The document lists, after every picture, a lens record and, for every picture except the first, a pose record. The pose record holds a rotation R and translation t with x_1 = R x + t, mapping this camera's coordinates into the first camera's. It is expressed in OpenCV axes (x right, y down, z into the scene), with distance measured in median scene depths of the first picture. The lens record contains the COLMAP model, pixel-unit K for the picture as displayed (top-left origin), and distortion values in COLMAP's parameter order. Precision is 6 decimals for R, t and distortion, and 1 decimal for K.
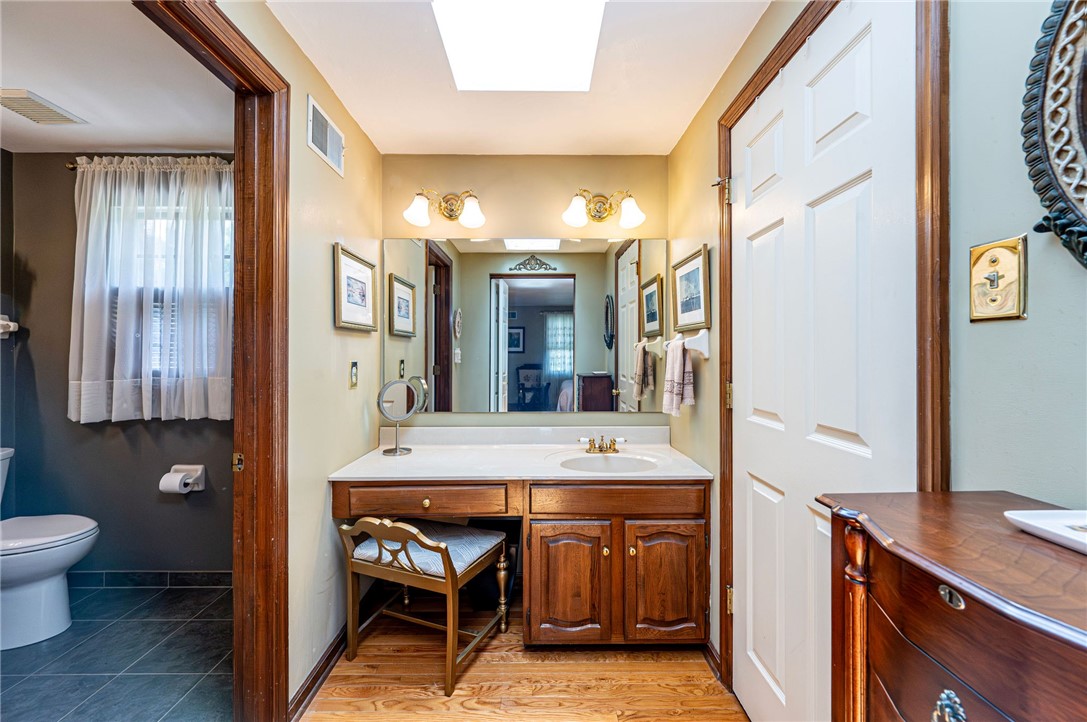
lens RADIAL K [[430.5, 0, 543.9], [0, 430.5, 356.9], [0, 0, 1]] dist [0.000055, 0.000024]
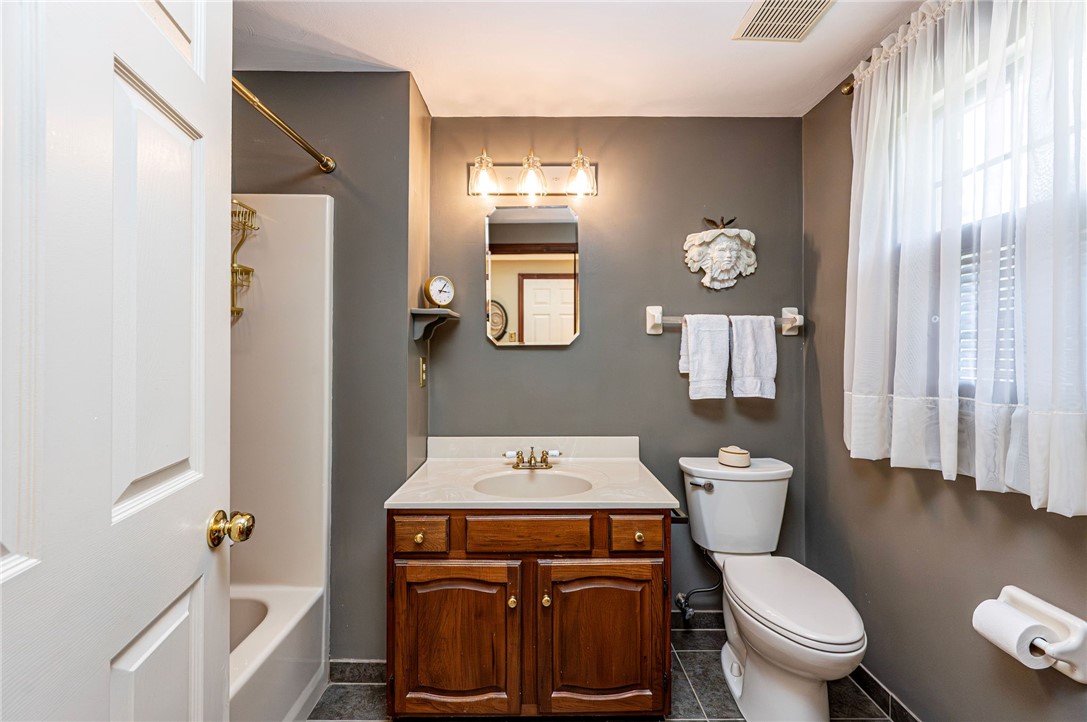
lens RADIAL K [[430.5, 0, 543.9], [0, 430.5, 356.9], [0, 0, 1]] dist [0.000055, 0.000024]
pose [[0.025831, 0.007904, -0.999635, -0.392168], [0.019646, 0.999772, 0.008413, -0.014755], [0.999473, -0.019857, 0.025670, 0.473433]]
